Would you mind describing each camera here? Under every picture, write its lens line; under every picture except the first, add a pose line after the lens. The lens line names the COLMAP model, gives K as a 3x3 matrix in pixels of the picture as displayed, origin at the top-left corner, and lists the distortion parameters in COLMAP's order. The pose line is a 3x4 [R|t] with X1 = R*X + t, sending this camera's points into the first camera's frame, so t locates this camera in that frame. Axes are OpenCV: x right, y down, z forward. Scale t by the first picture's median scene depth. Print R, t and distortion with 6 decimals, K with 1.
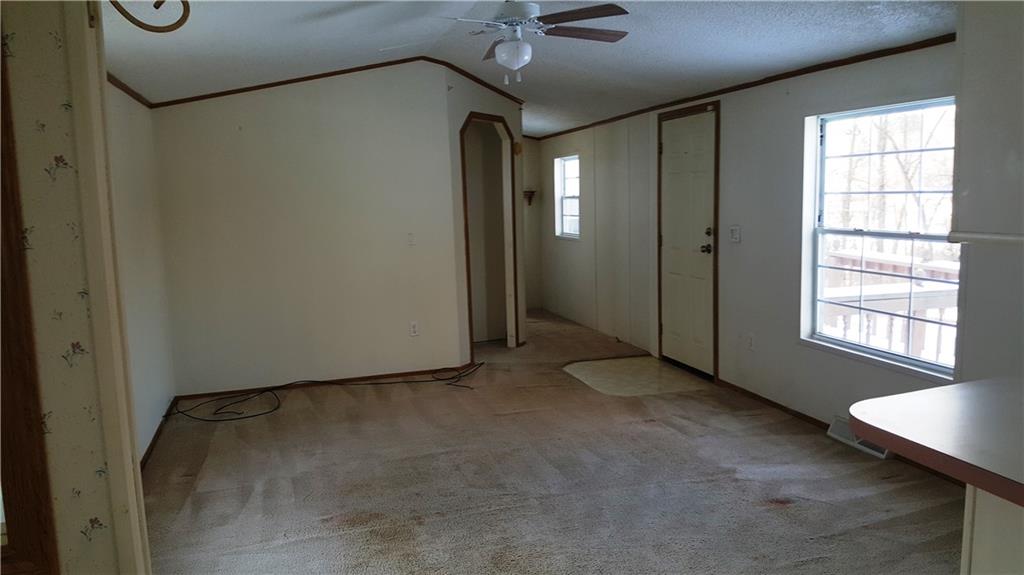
lens RADIAL K [[757.0, 0, 517.3], [0, 757.0, 293.6], [0, 0, 1]] dist [0.171251, -0.404585]
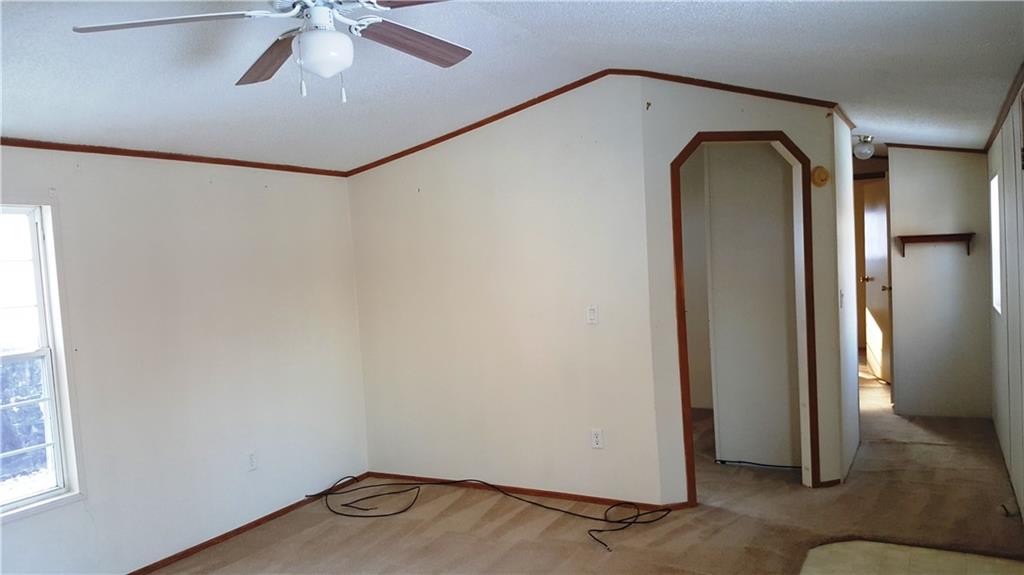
lens RADIAL K [[757.0, 0, 517.3], [0, 757.0, 293.6], [0, 0, 1]] dist [0.171251, -0.404585]
pose [[0.681159, 0.023716, -0.731751, 0.349694], [-0.059195, 0.997987, -0.022758, -0.072317], [0.729739, 0.058818, 0.681192, 0.441326]]
